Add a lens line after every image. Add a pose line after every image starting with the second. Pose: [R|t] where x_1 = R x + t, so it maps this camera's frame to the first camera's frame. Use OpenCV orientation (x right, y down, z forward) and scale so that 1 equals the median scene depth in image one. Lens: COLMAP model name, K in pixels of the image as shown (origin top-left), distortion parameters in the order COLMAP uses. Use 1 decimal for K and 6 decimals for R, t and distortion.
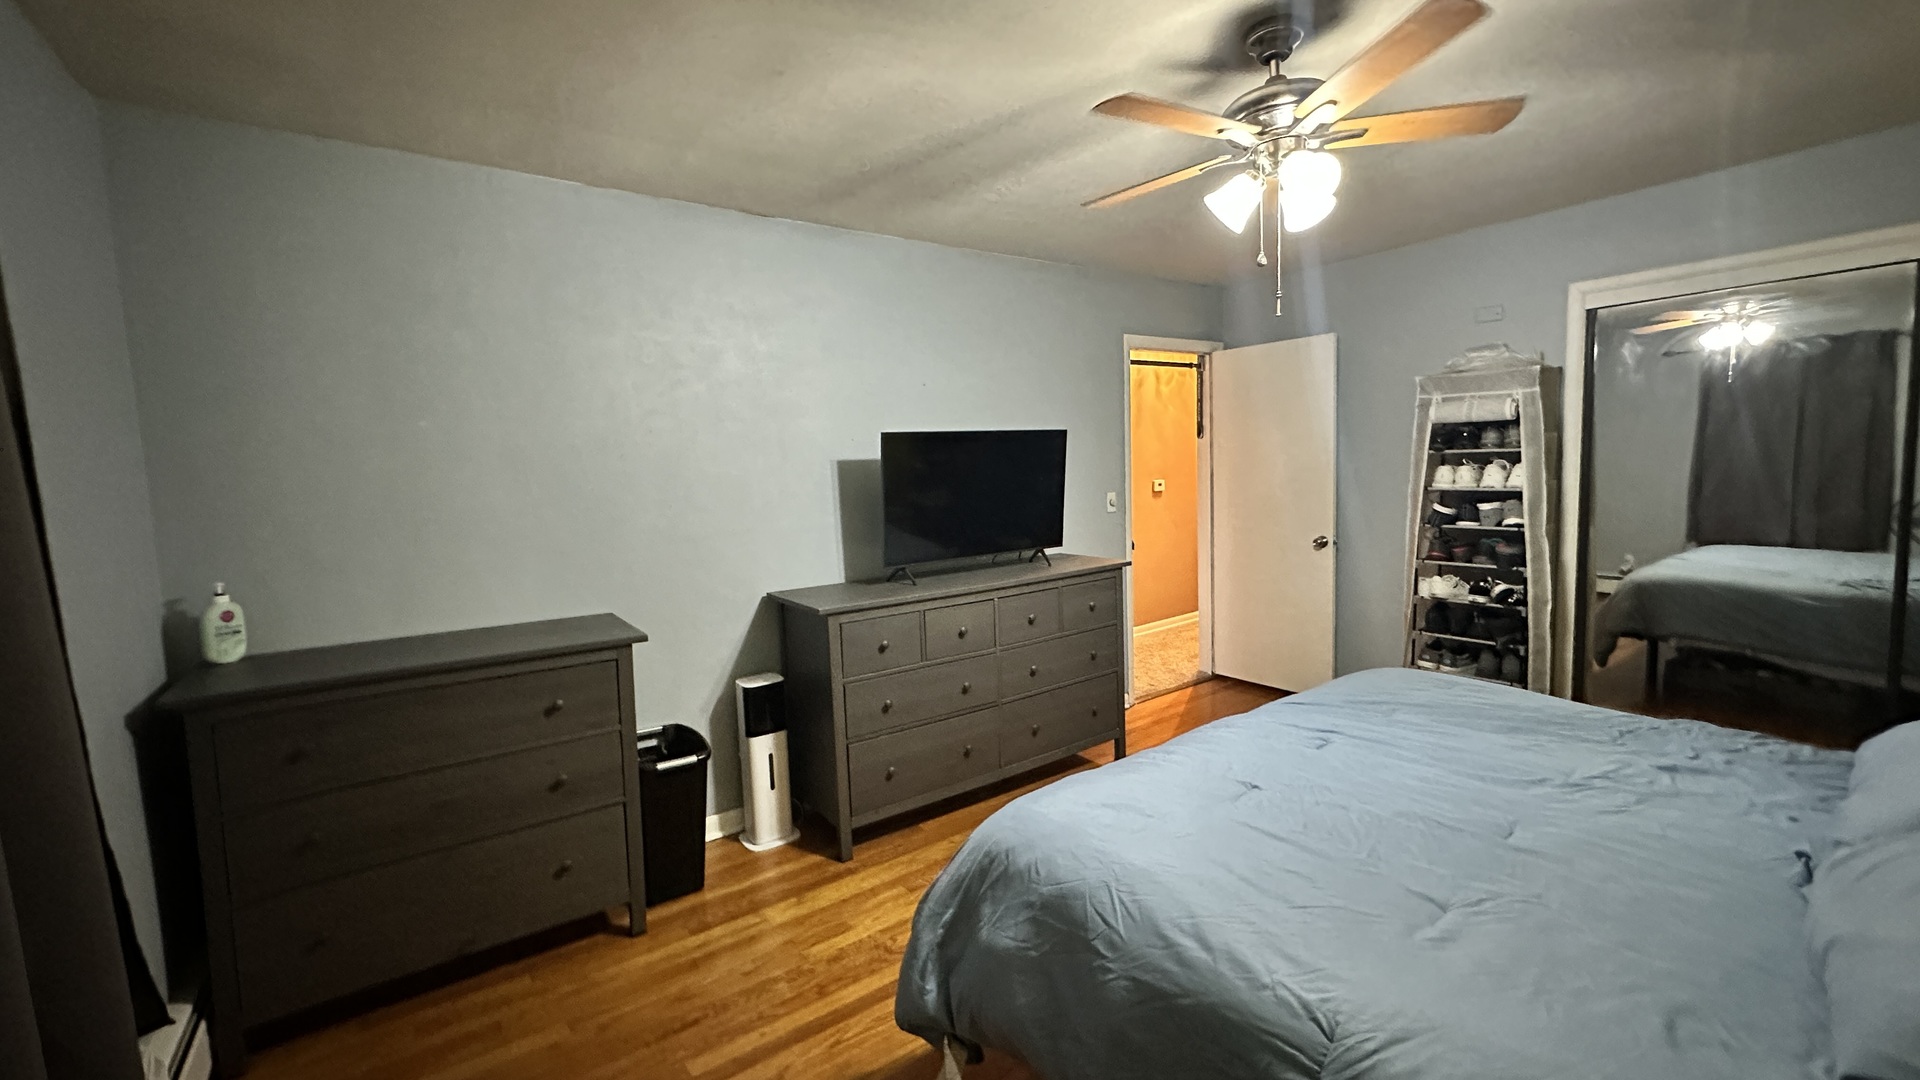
lens RADIAL K [[767.0, 0, 962.0], [0, 767.0, 534.1], [0, 0, 1]] dist [-0.004445, -0.000603]
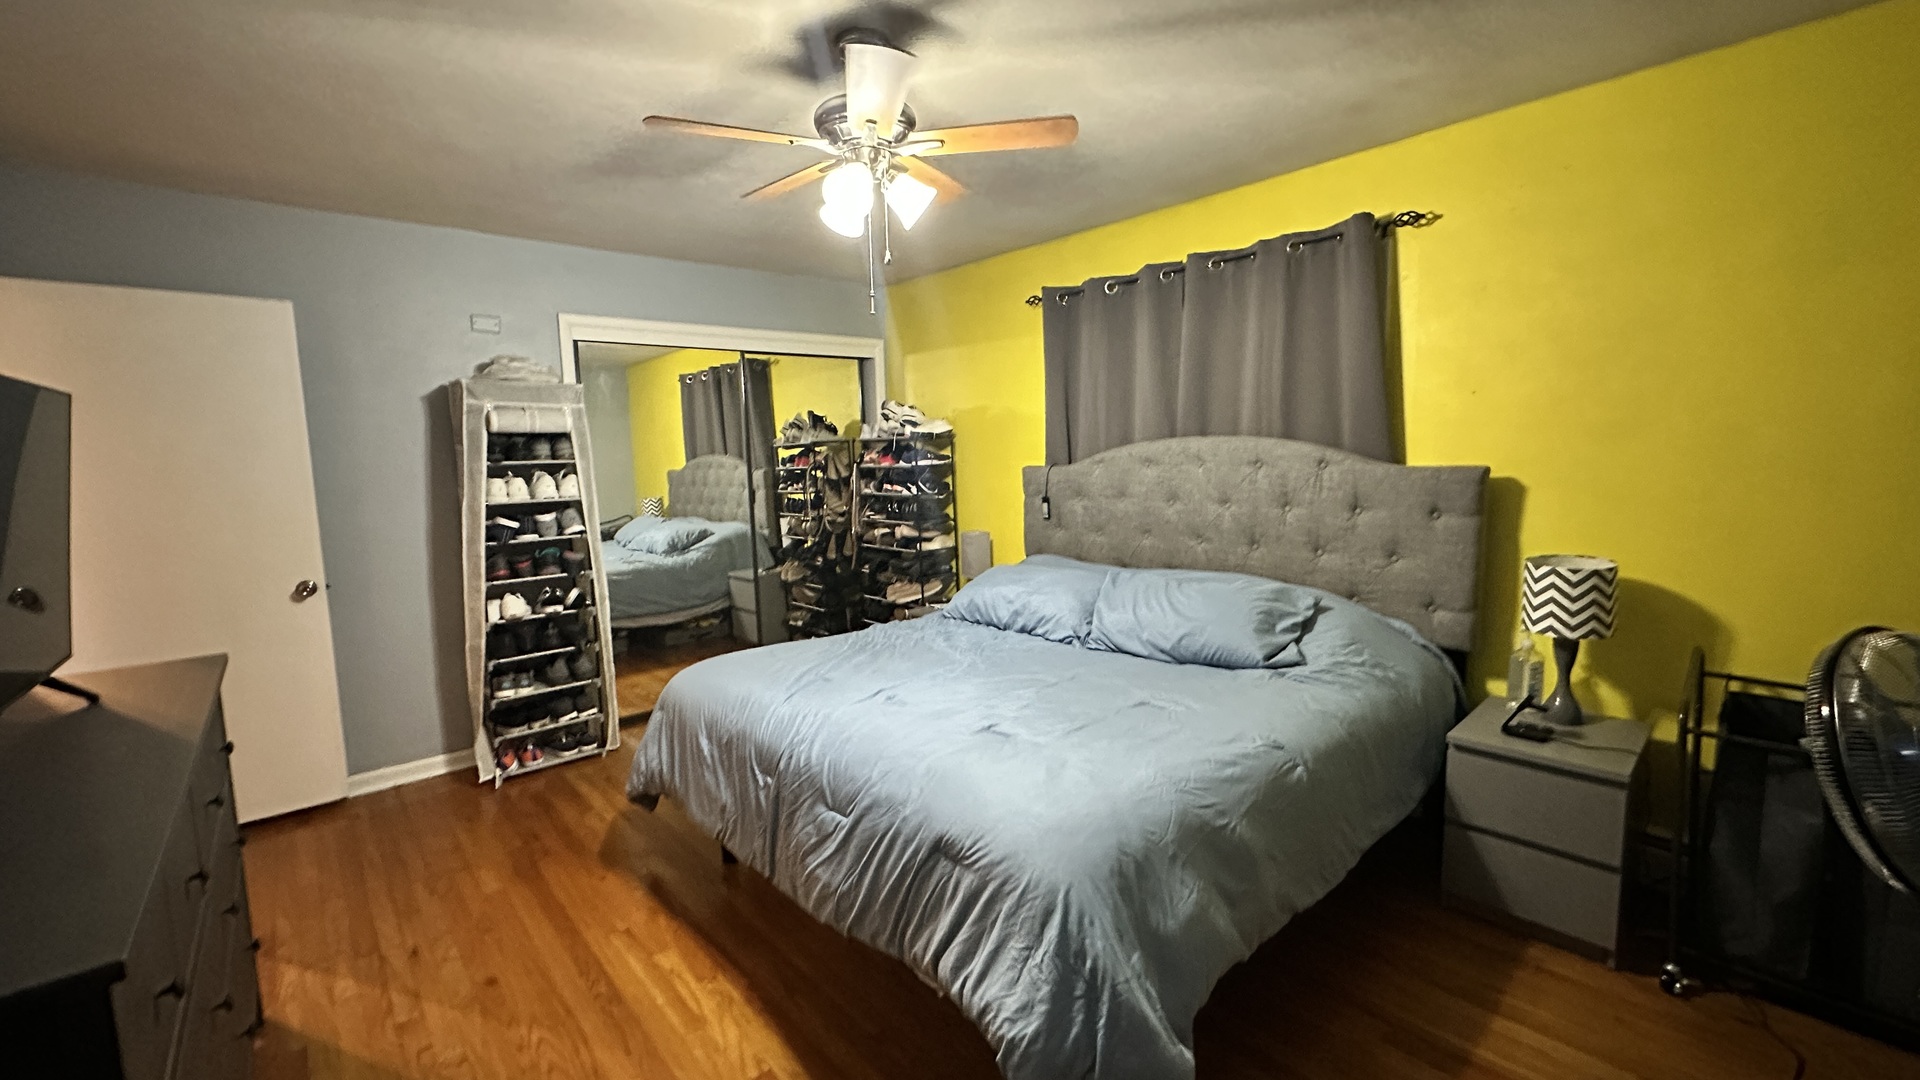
lens RADIAL K [[767.0, 0, 952.1], [0, 767.0, 533.5], [0, 0, 1]] dist [-0.004445, -0.000603]
pose [[-0.099004, -0.063785, 0.993041, -0.377114], [0.121256, 0.989733, 0.075661, -0.027062], [-0.987672, 0.127903, -0.090253, 0.571387]]
